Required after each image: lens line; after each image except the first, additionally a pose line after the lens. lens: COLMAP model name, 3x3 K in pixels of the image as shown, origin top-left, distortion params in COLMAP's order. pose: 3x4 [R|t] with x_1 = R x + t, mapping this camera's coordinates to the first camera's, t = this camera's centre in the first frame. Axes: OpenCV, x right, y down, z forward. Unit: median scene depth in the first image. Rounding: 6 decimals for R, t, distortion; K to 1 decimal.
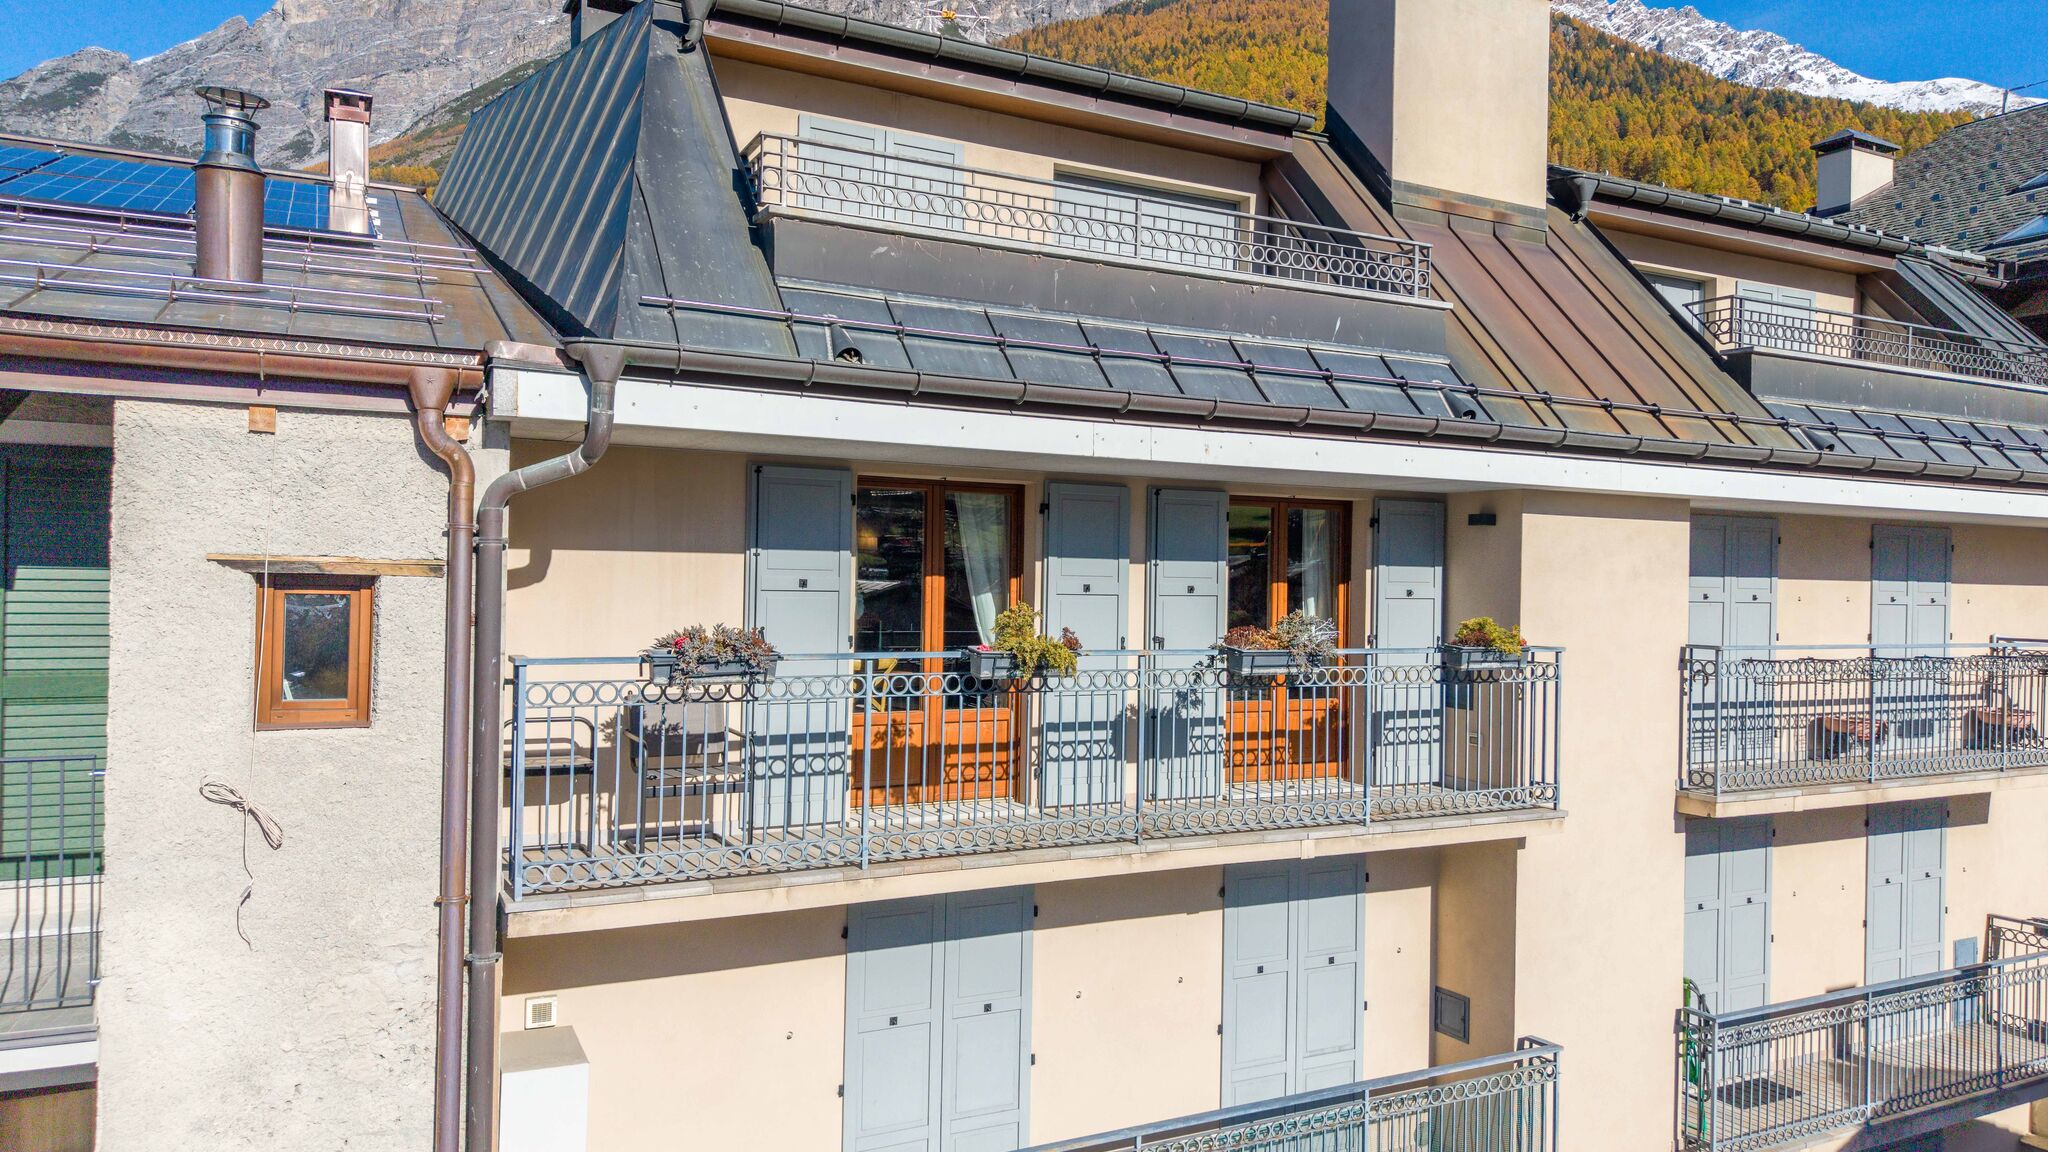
lens RADIAL K [[1445.1, 0, 980.2], [0, 1445.1, 562.5], [0, 0, 1]] dist [-0.044826, 0.137351]
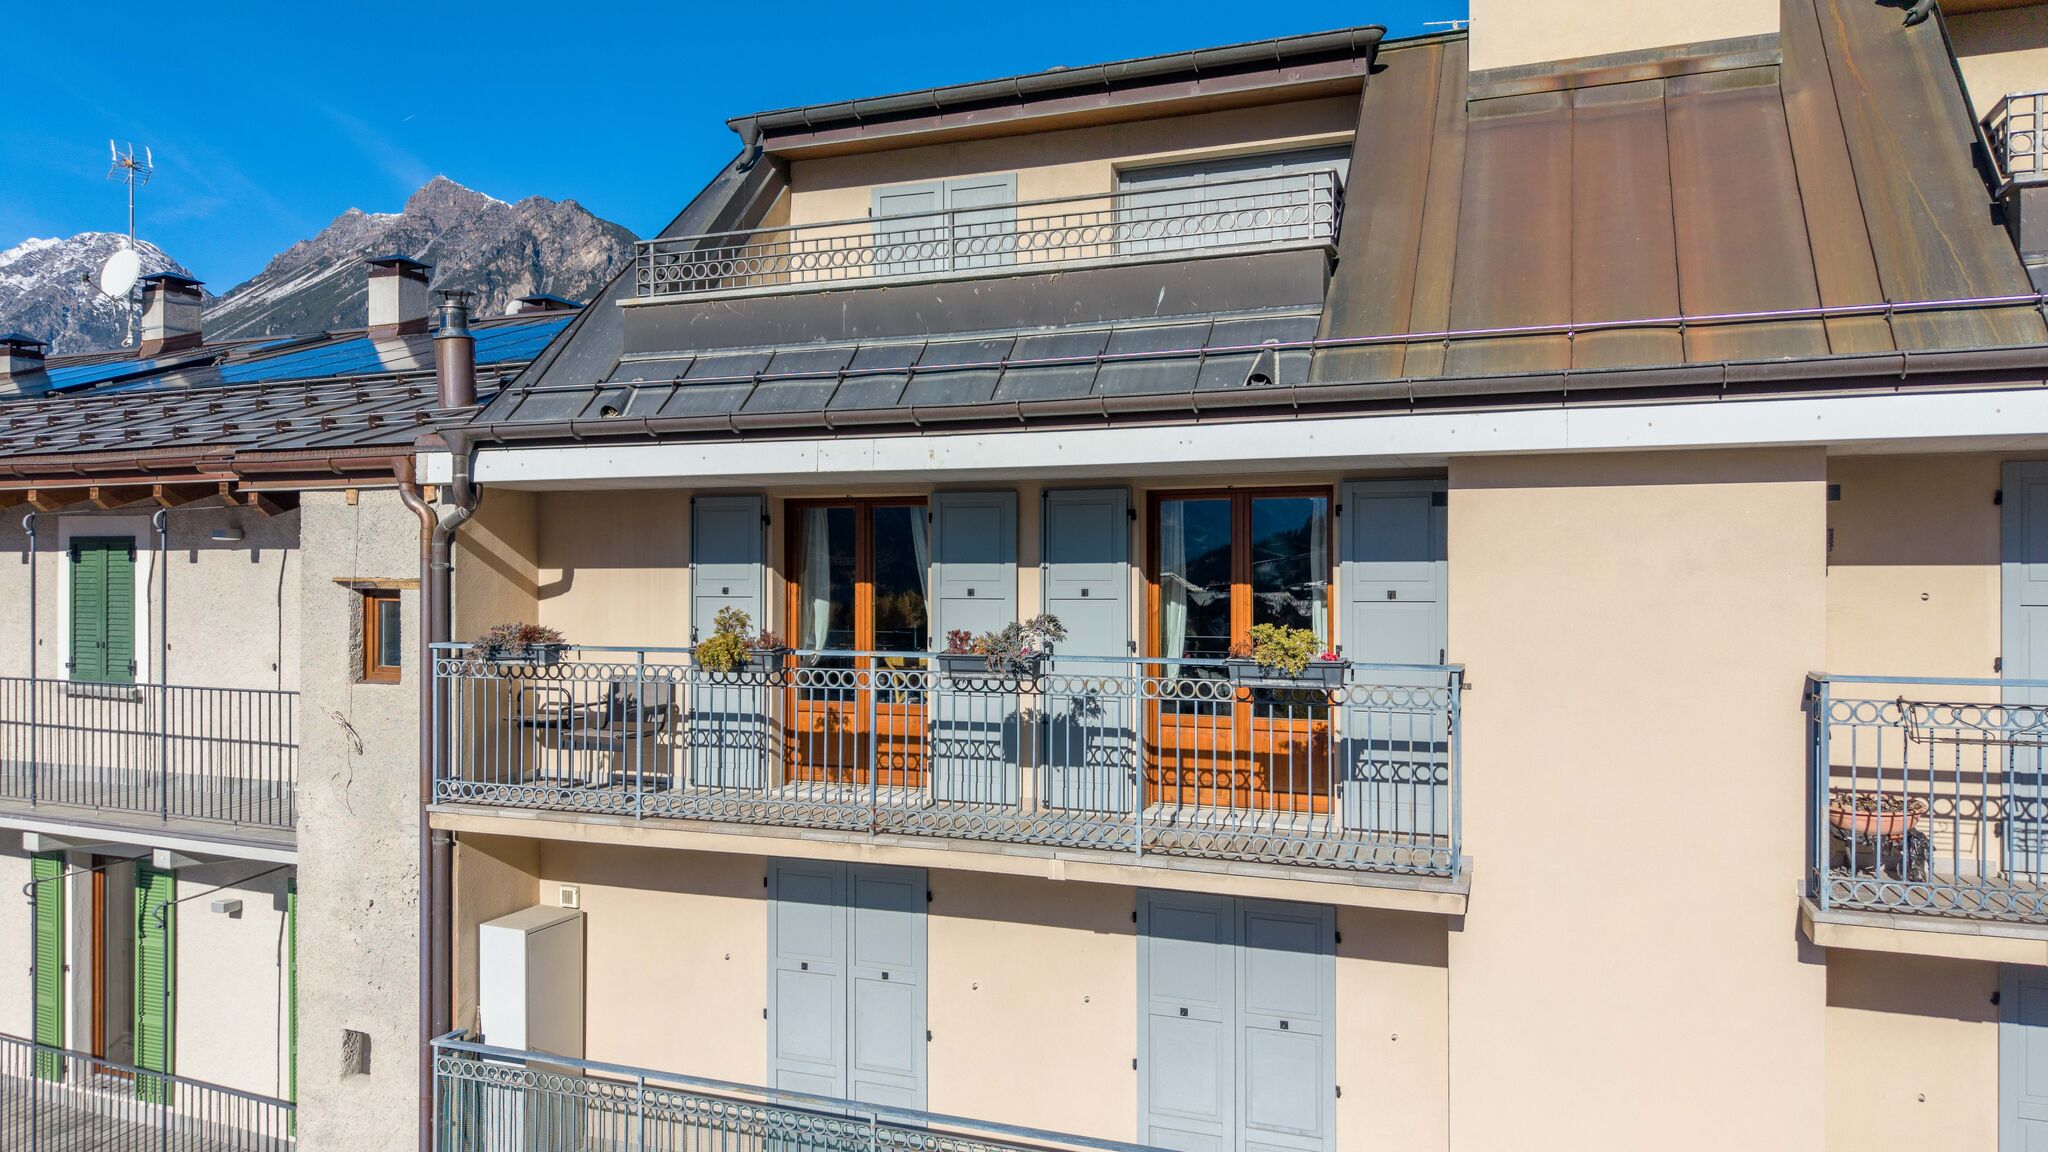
lens RADIAL K [[1376.3, 0, 1024.0], [0, 1376.3, 576.0], [0, 0, 1]] dist [0.013967, -0.006032]
pose [[0.650218, -0.018631, -0.759519, 1.480385], [0.018963, 0.999786, -0.008291, 0.025298], [0.759511, -0.009012, 0.650432, 0.674260]]
